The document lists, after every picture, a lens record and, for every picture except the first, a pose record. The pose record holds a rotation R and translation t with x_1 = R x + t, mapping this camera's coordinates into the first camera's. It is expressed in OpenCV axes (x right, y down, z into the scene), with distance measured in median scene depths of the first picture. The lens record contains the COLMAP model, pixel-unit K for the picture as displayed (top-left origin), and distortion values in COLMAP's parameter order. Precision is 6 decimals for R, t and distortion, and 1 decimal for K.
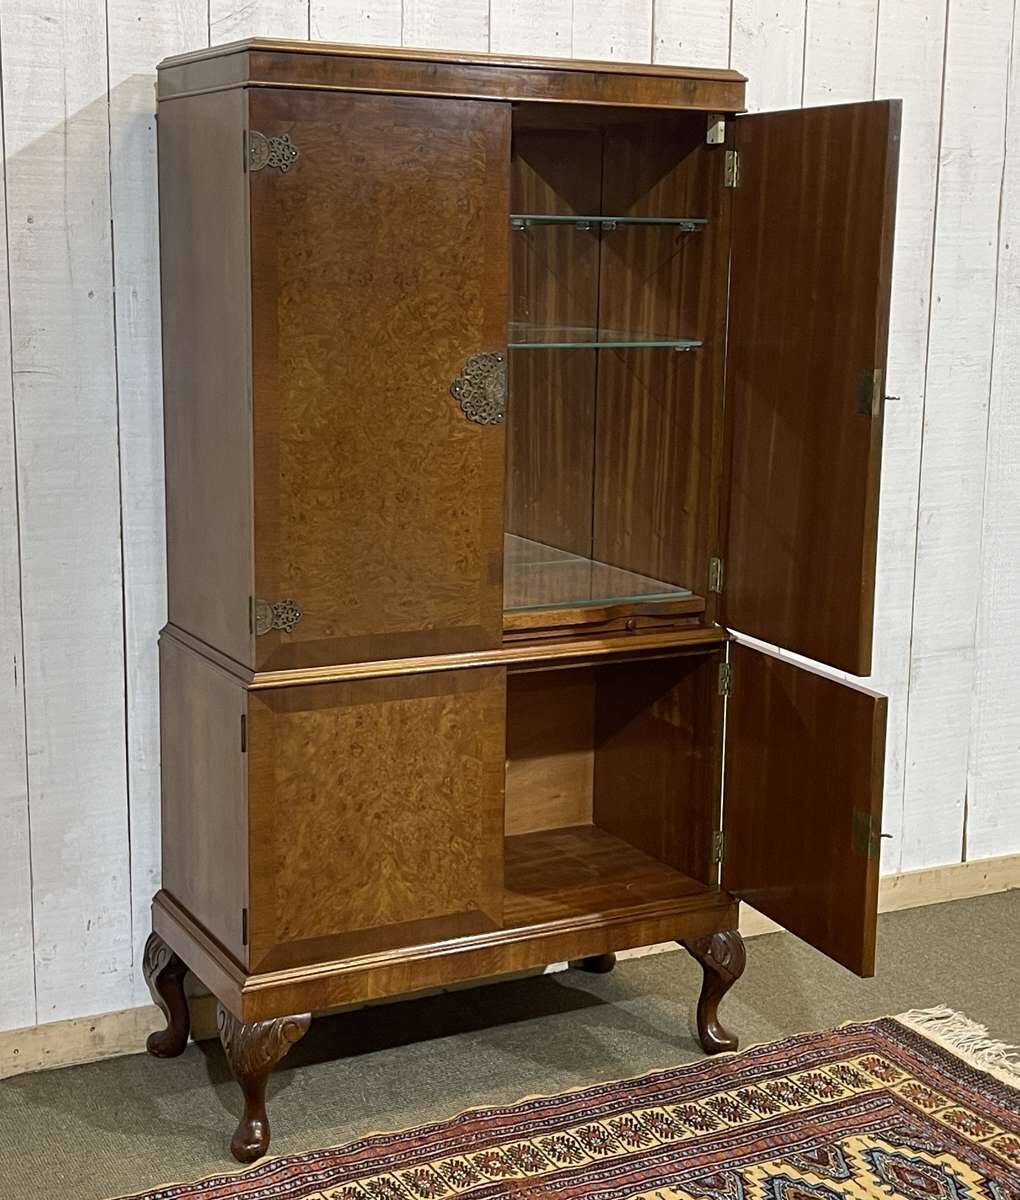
lens RADIAL K [[1923.9, 0, 494.1], [0, 1923.9, 586.1], [0, 0, 1]] dist [0.090625, 0.000000]
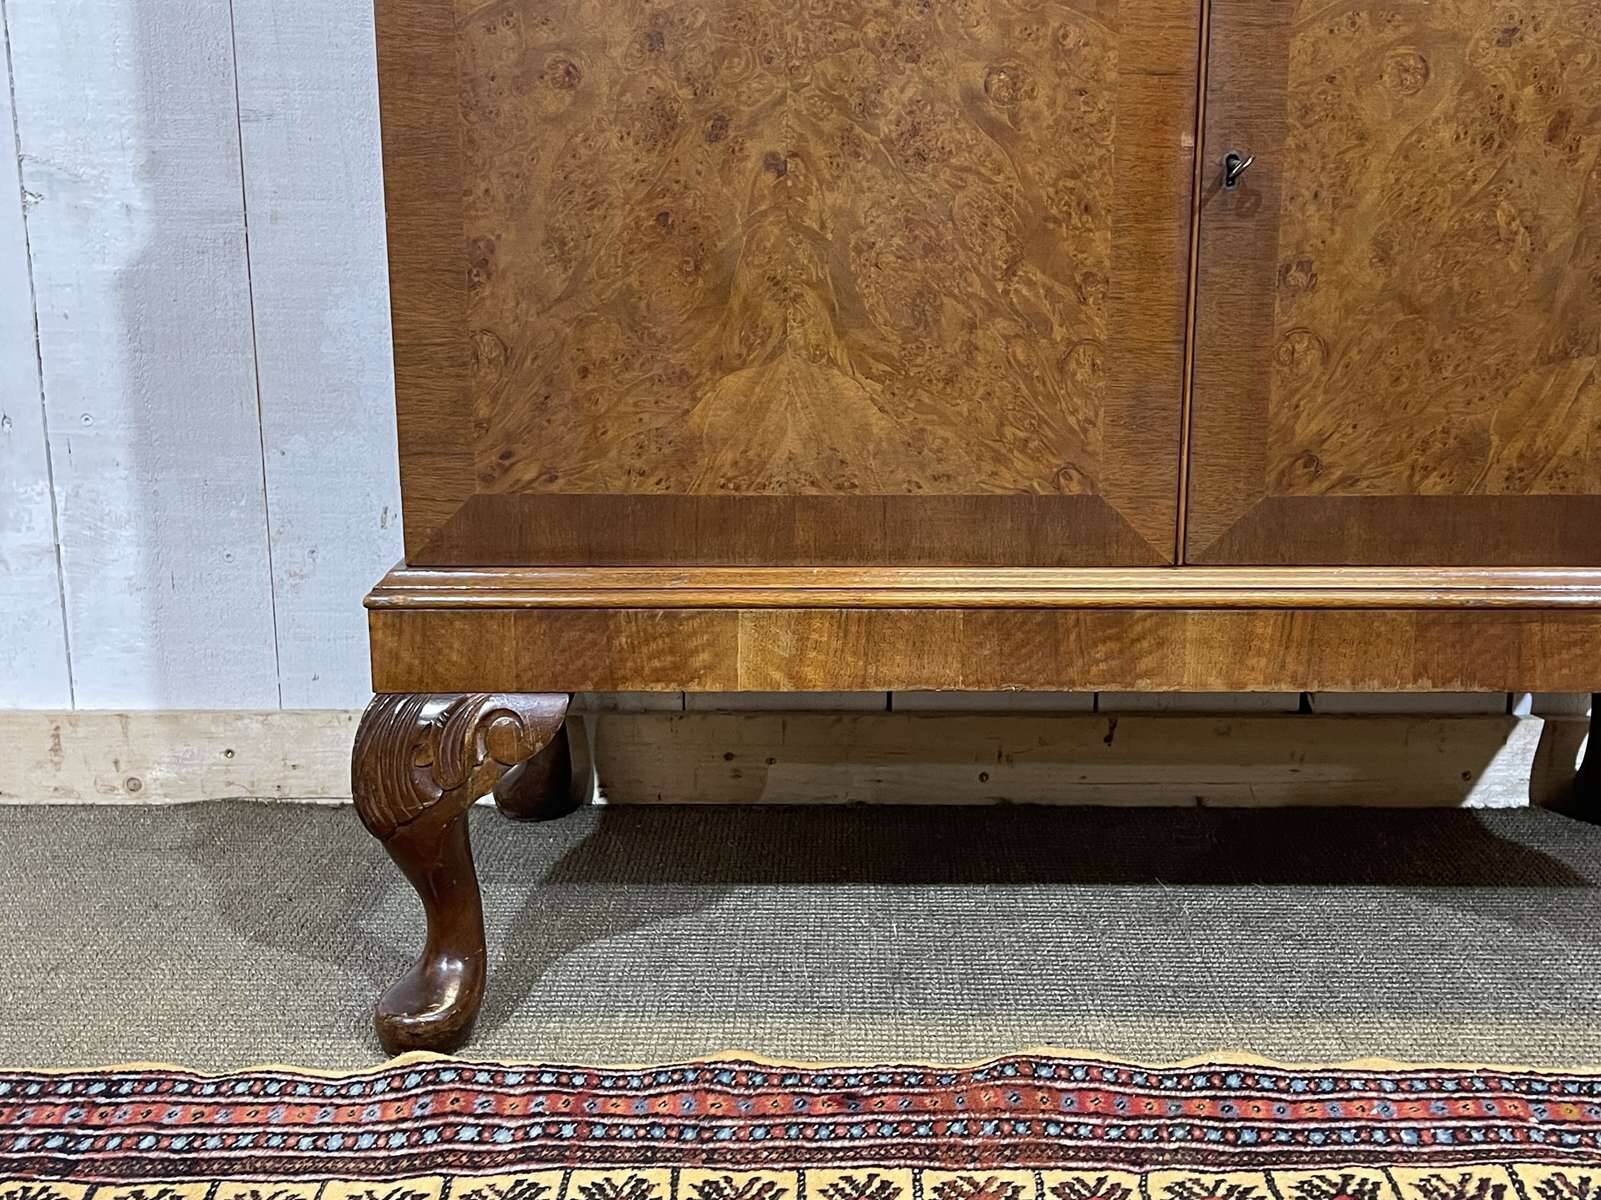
lens RADIAL K [[1886.8, 0, 811.0], [0, 1886.8, 615.9], [0, 0, 1]] dist [0.048087, 0.000000]
pose [[0.881503, 0.095088, -0.462505, 0.107456], [-0.074578, 0.995256, 0.062478, 0.174236], [0.466252, -0.020582, 0.884413, 0.684878]]
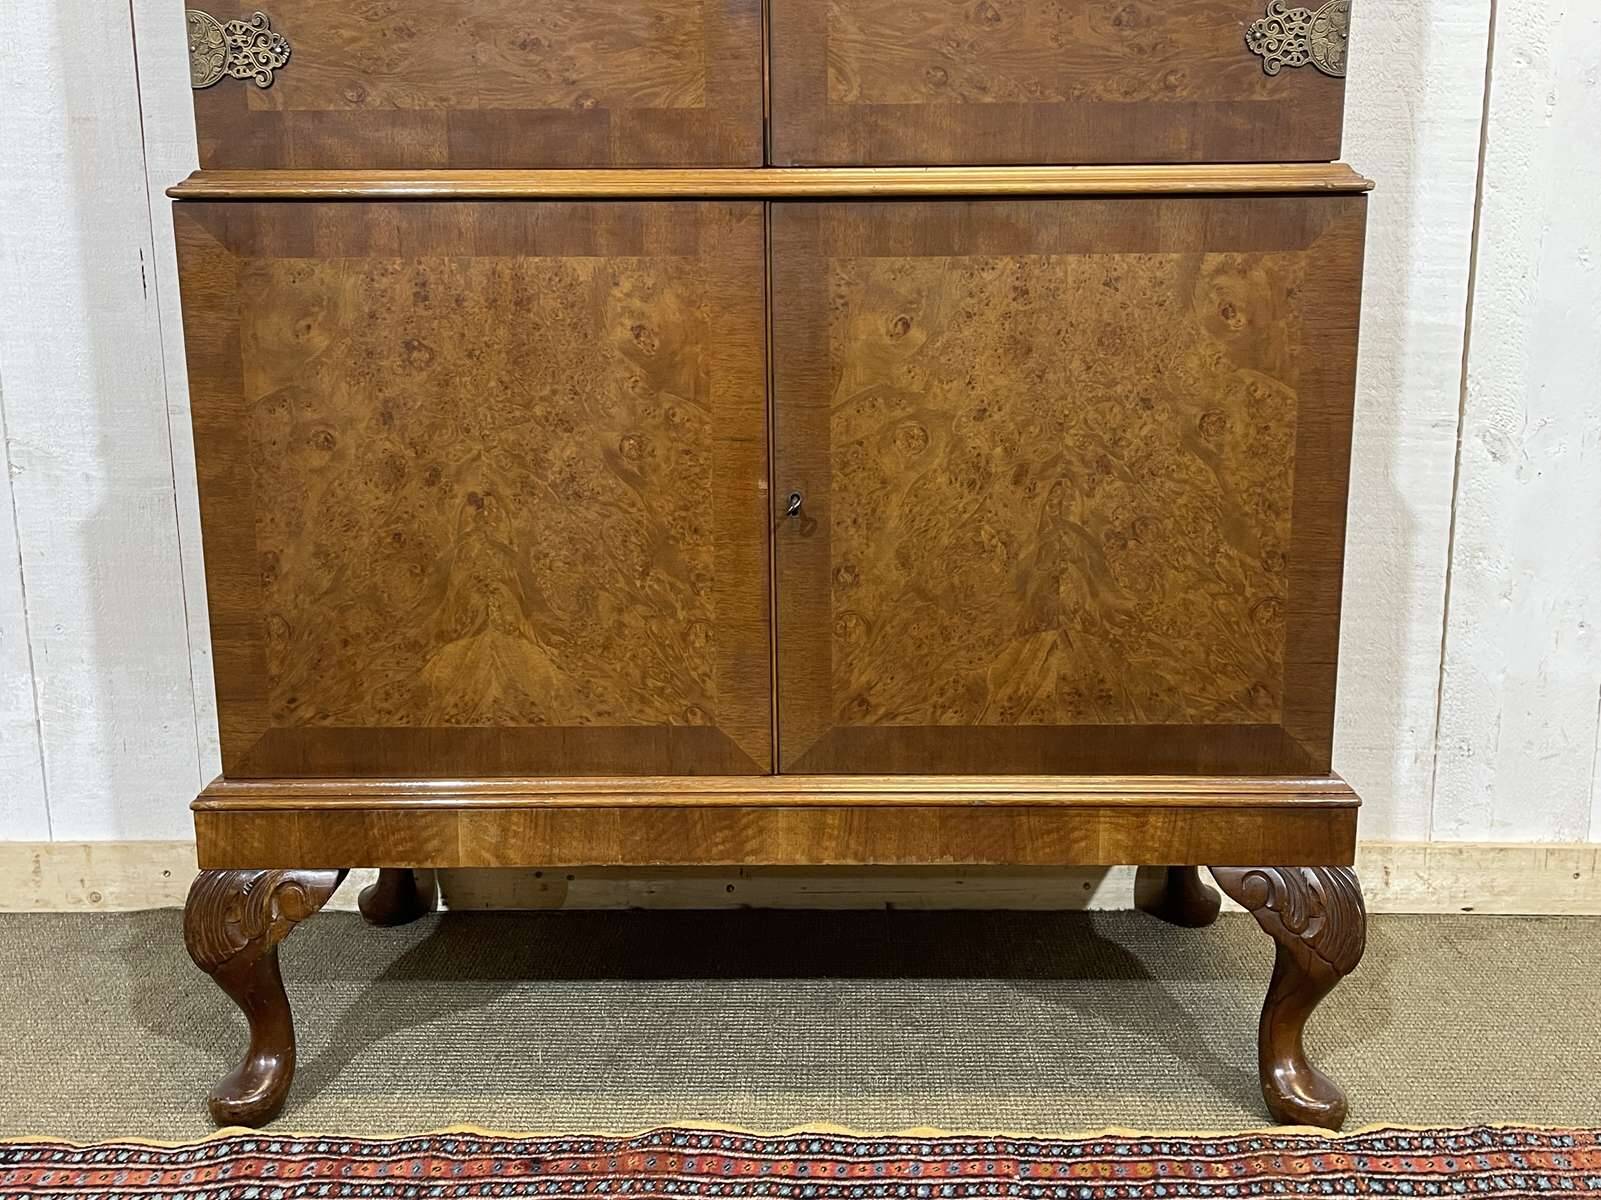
lens RADIAL K [[1553.4, 0, 802.5], [0, 1553.4, 612.5], [0, 0, 1]] dist [0.042524, 0.000000]
pose [[0.876573, 0.077406, -0.475002, 0.199150], [-0.069183, 0.996997, 0.034799, 0.125355], [0.476270, 0.002358, 0.879296, 0.674417]]
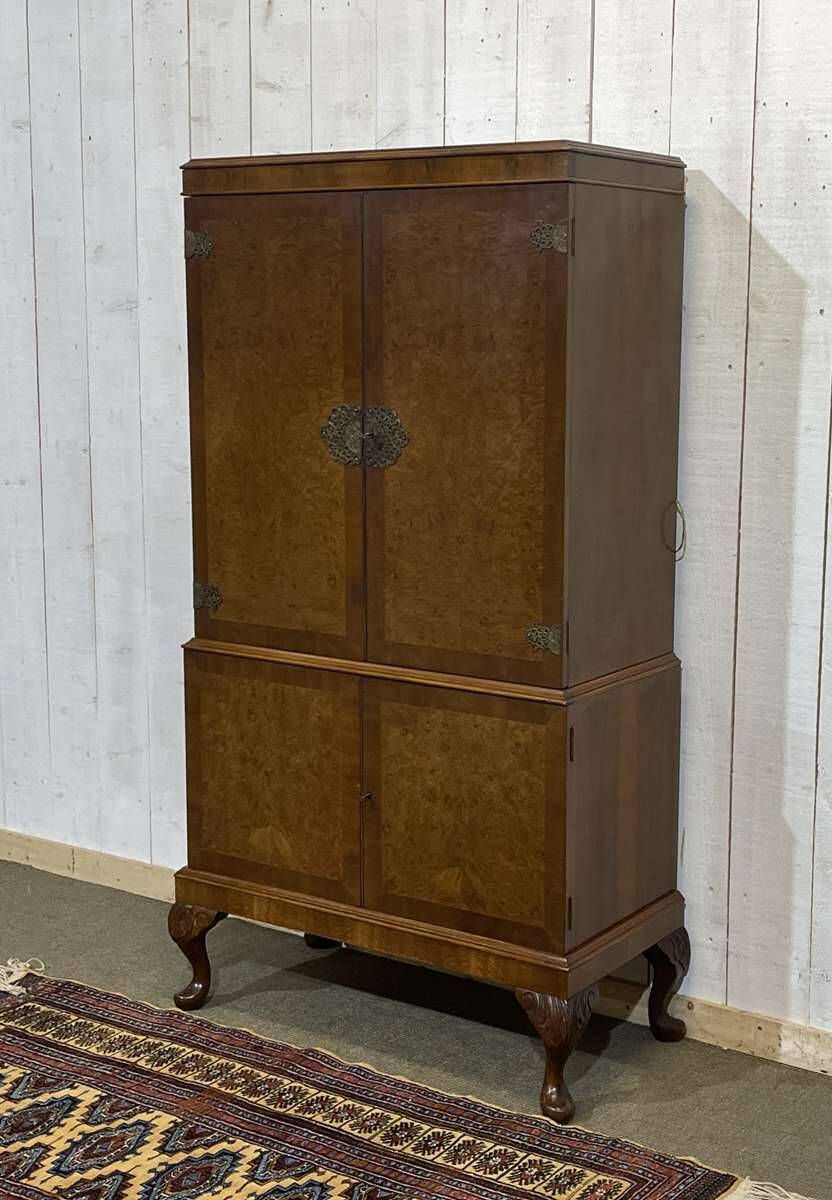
lens RADIAL K [[1751.9, 0, 449.1], [0, 1751.9, 578.0], [0, 0, 1]] dist [0.104751, 0.000000]
pose [[0.465841, 0.121492, -0.876488, 0.941057], [-0.156361, 0.986244, 0.053602, -0.080899], [0.870944, 0.112079, 0.478430, 0.536896]]
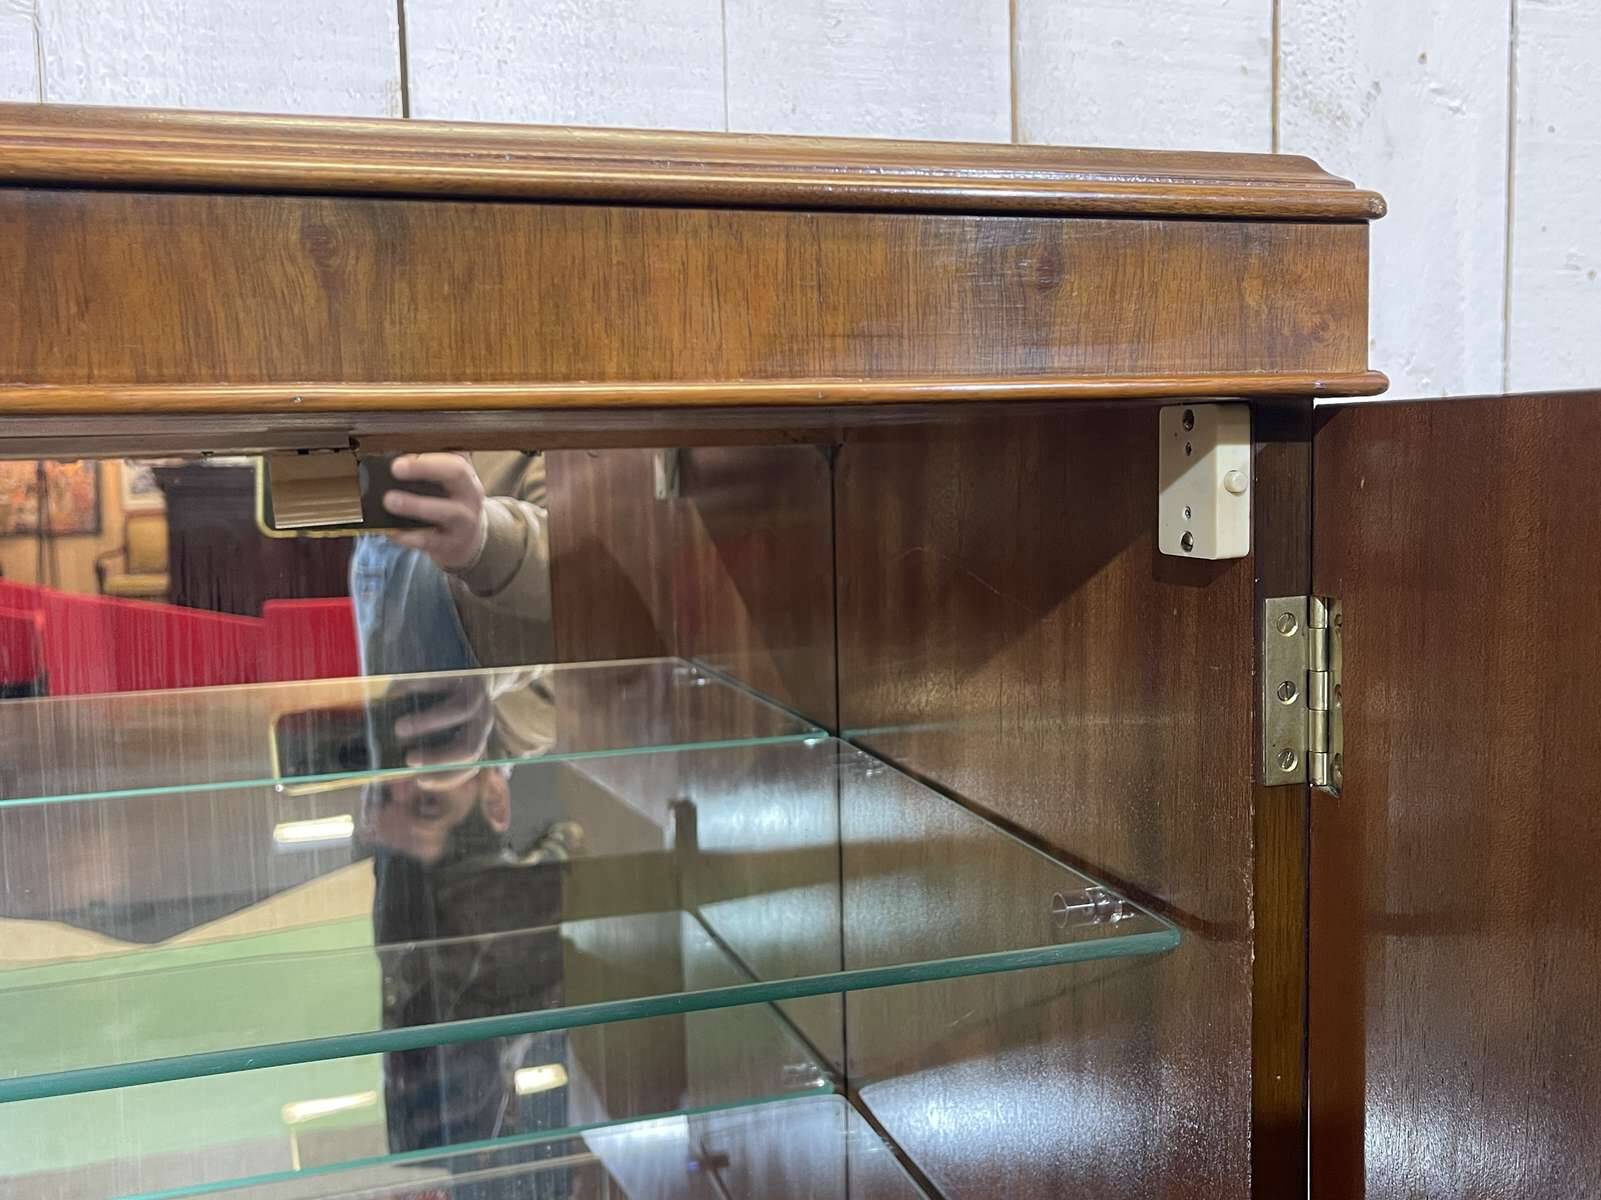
lens RADIAL K [[1553.4, 0, 798.4], [0, 1553.4, 598.7], [0, 0, 1]] dist [0.042524, 0.000000]
pose [[0.982708, -0.023496, -0.183663, 0.105613], [0.009077, 0.996837, -0.078957, -0.217844], [0.184937, 0.075925, 0.979813, 0.864389]]
